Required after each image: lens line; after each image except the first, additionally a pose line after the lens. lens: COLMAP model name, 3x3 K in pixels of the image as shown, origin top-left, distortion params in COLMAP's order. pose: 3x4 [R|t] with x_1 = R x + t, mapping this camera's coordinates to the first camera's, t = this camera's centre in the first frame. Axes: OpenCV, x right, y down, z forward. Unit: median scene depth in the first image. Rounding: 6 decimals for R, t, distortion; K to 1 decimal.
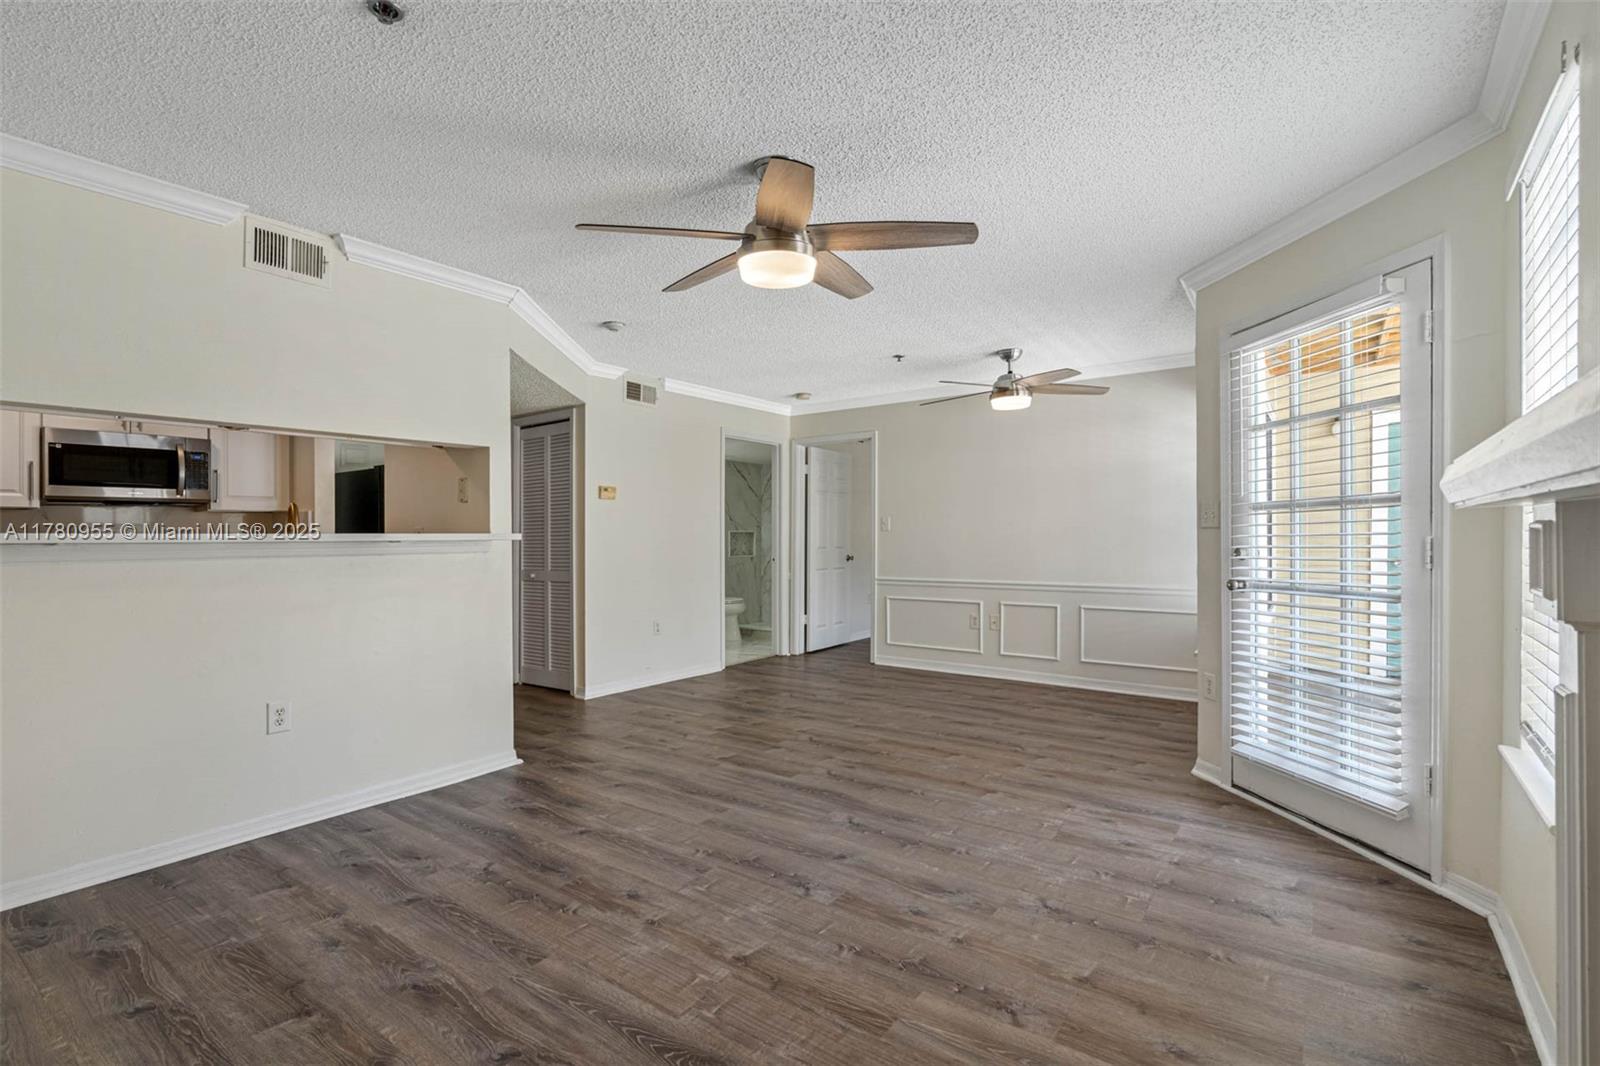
lens RADIAL K [[739.4, 0, 790.3], [0, 739.4, 533.8], [0, 0, 1]] dist [-0.005642, 0.003857]
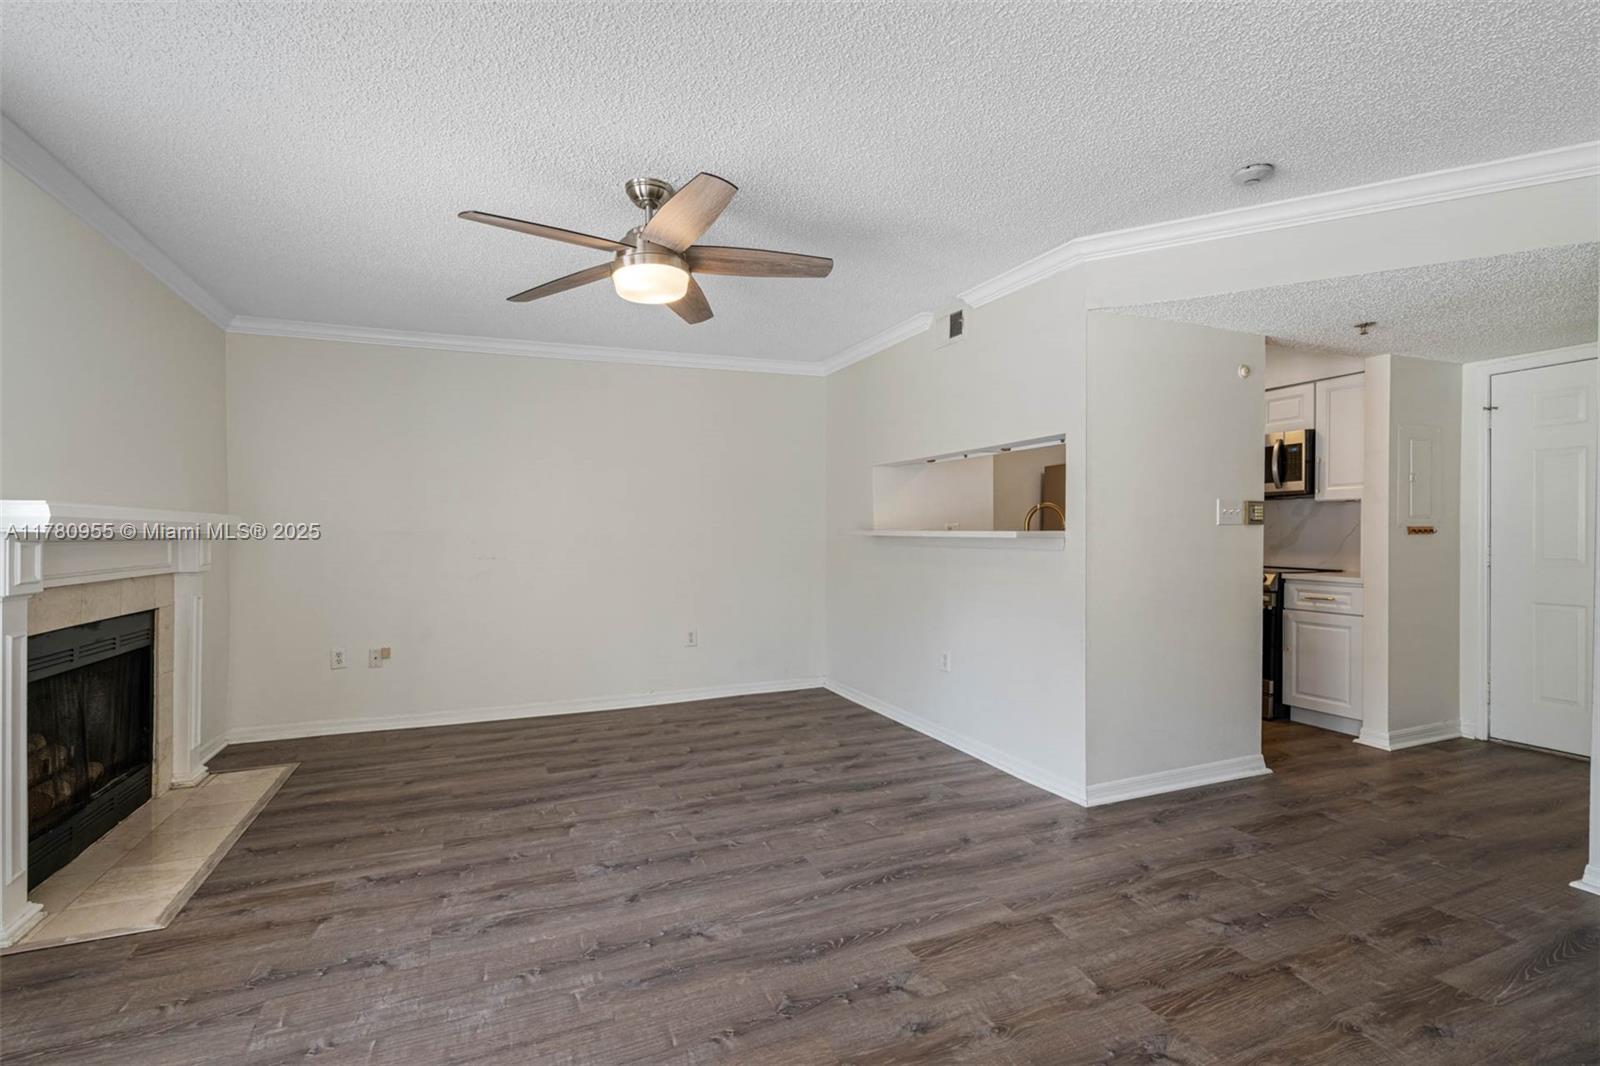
lens RADIAL K [[739.4, 0, 783.6], [0, 739.4, 536.3], [0, 0, 1]] dist [-0.005642, 0.003857]
pose [[-0.516343, 0.018068, -0.856191, 0.486760], [0.011575, 0.999833, 0.014118, -0.009394], [0.856304, -0.002621, -0.516466, 1.073899]]
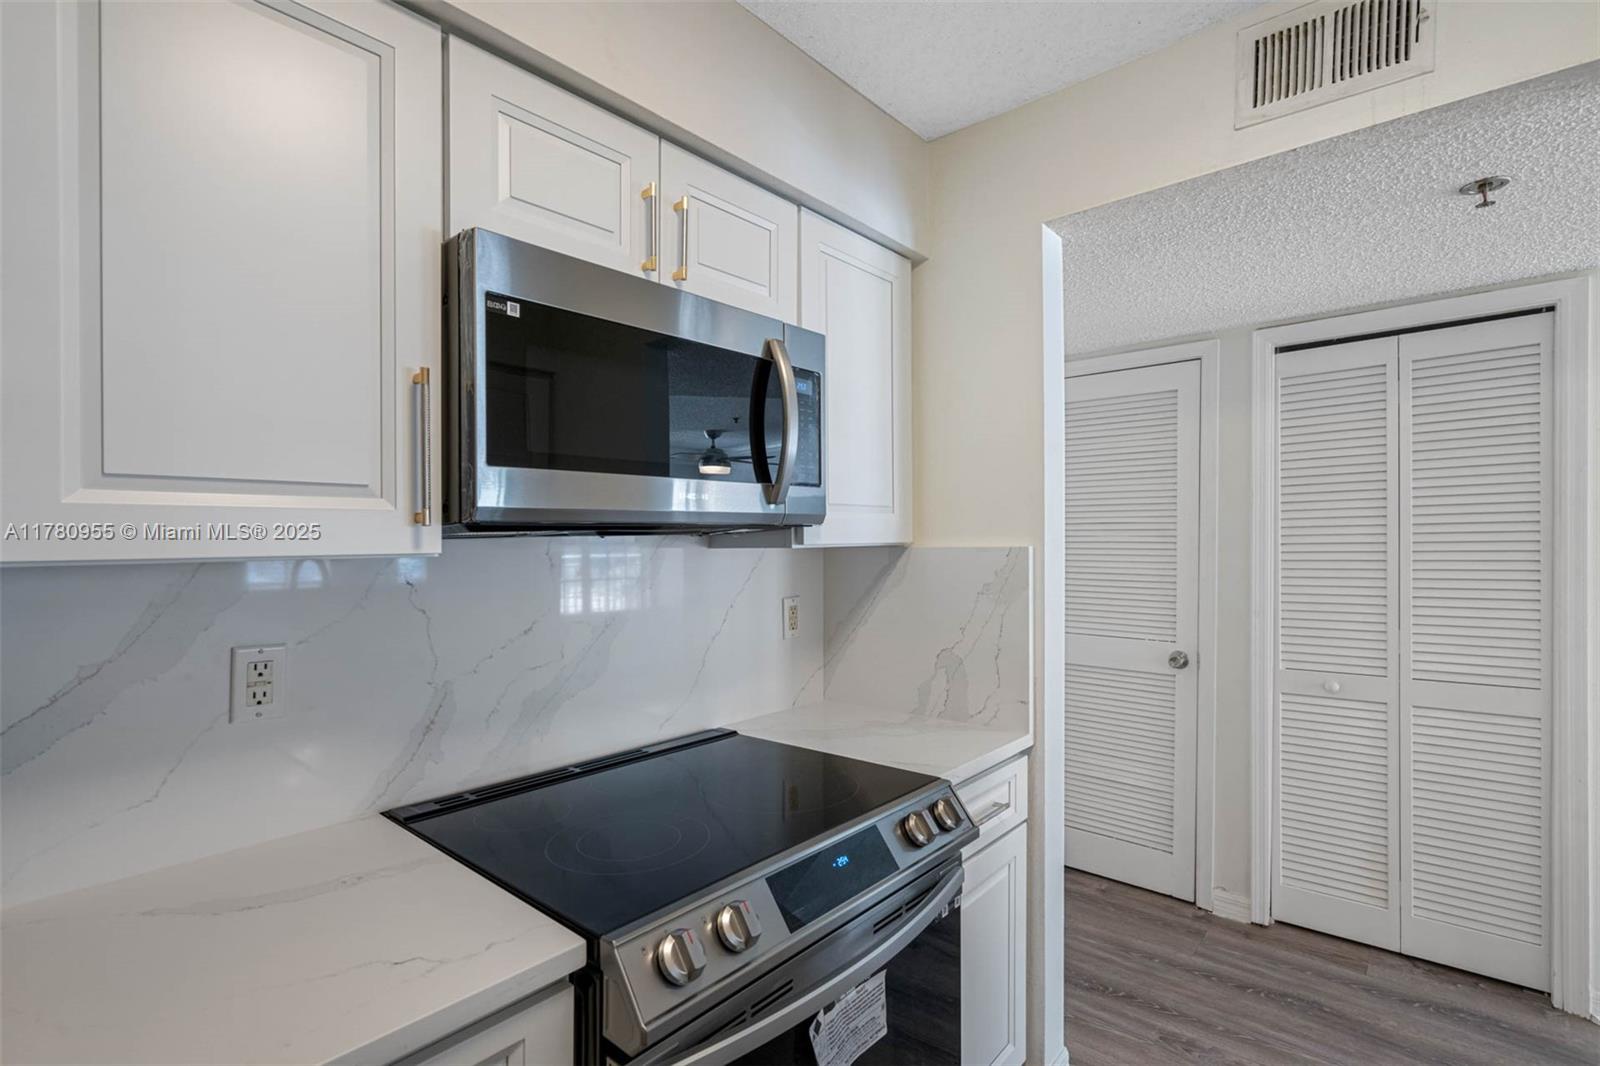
lens RADIAL K [[739.4, 0, 787.6], [0, 739.4, 541.0], [0, 0, 1]] dist [-0.005642, 0.003857]
pose [[0.997632, 0.002189, -0.068740, -0.917239], [-0.001730, 0.999976, 0.006746, -0.044367], [0.068753, -0.006611, 0.997612, 0.784276]]
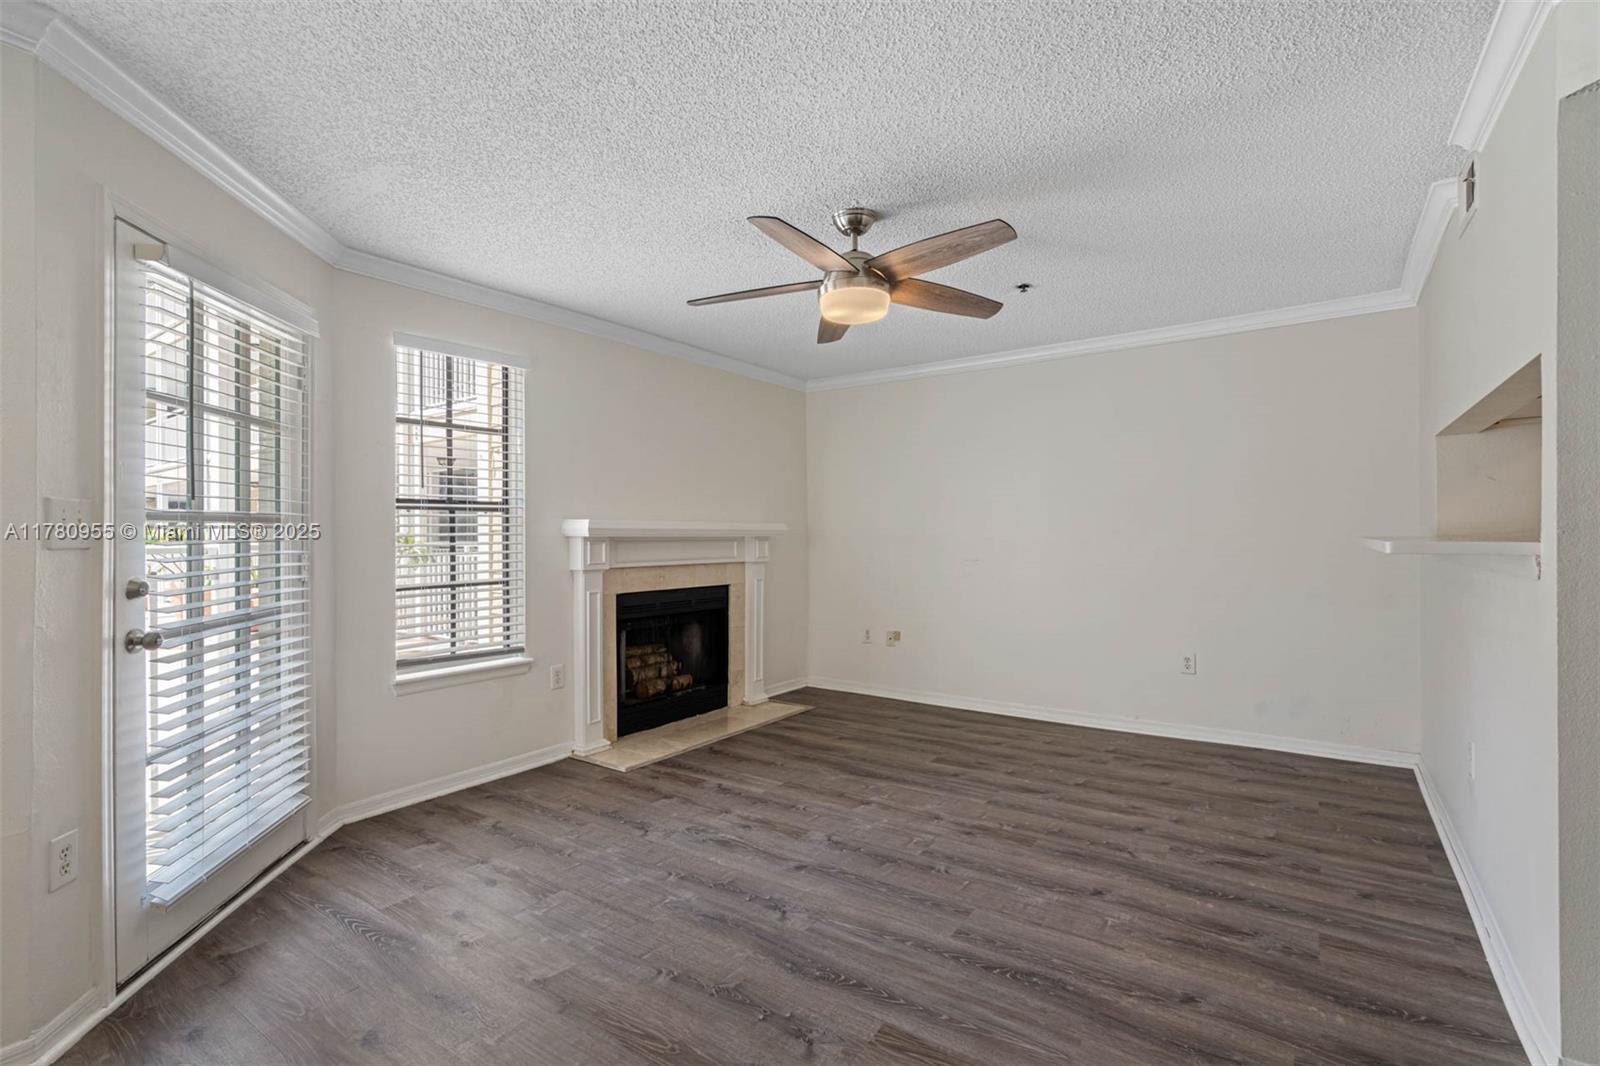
lens RADIAL K [[739.4, 0, 794.0], [0, 739.4, 532.7], [0, 0, 1]] dist [-0.005642, 0.003857]
pose [[-0.999629, 0.012881, -0.024003, 0.062347], [0.012939, 0.999914, -0.002252, -0.010736], [0.023972, -0.002562, -0.999709, 1.328388]]
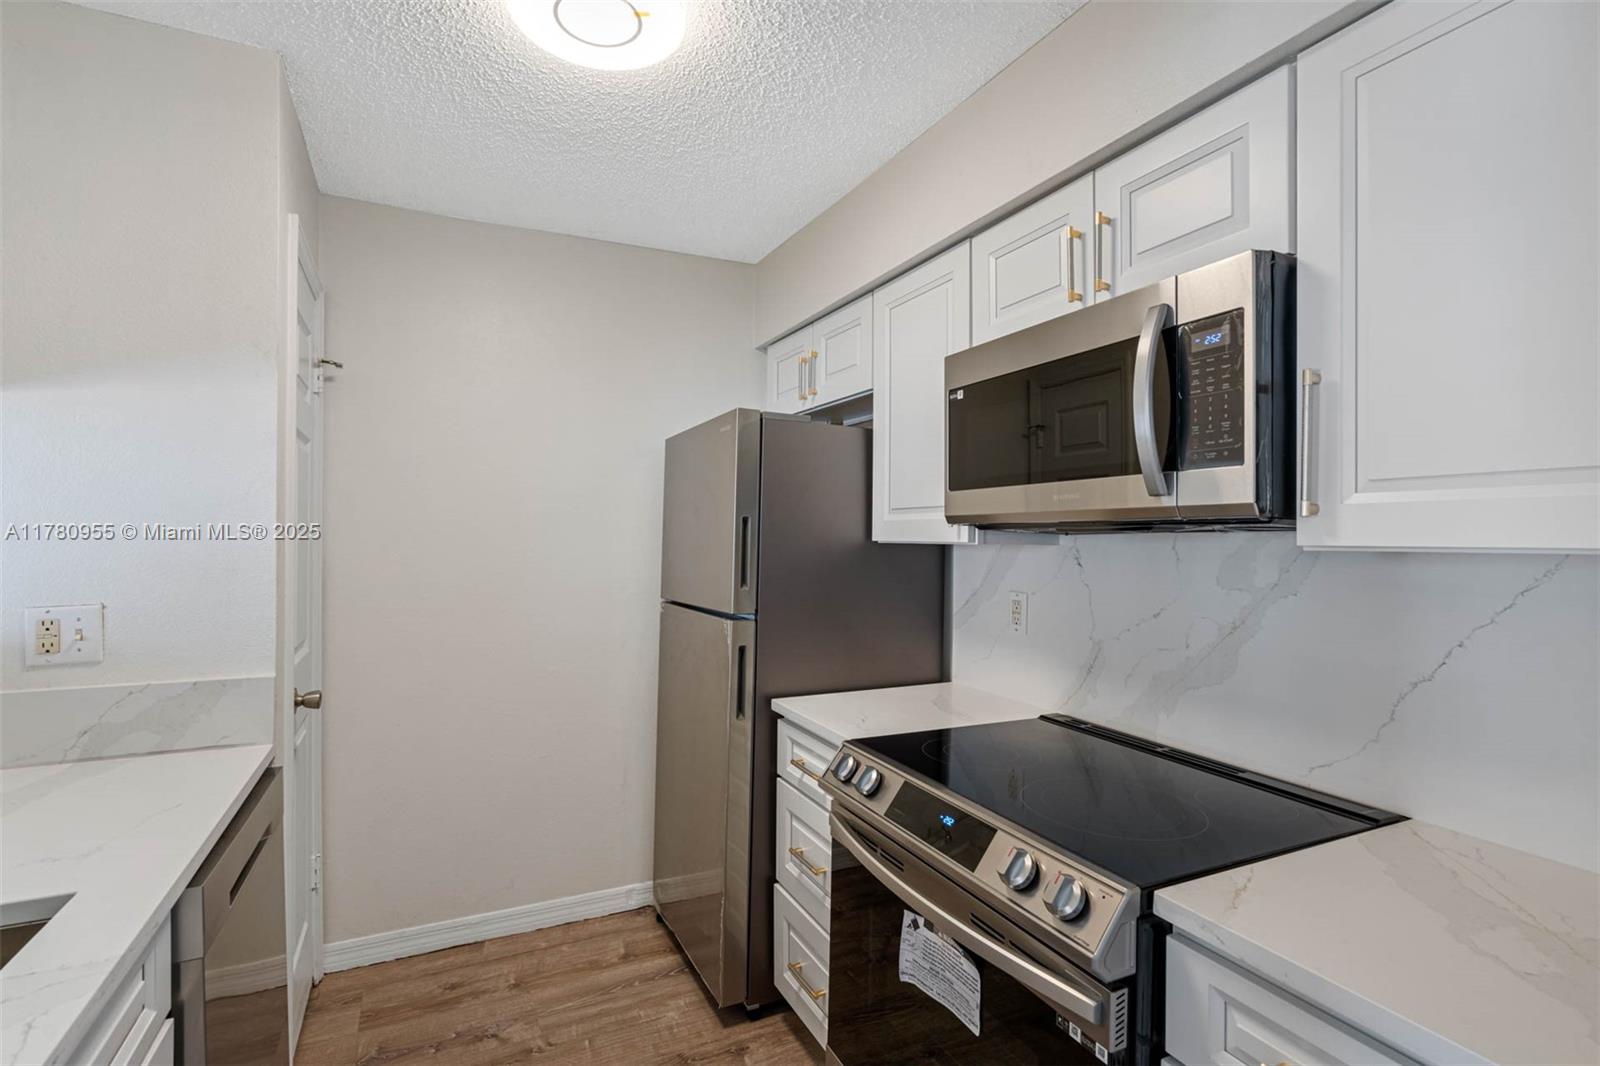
lens RADIAL K [[798.1, 0, 812.8], [0, 798.1, 511.5], [0, 0, 1]] dist [0.005223, 0.000702]
pose [[-0.443525, -0.019564, -0.896048, -0.584920], [0.001921, 0.999739, -0.022778, -0.045883], [0.896260, -0.011824, -0.443372, 1.160440]]
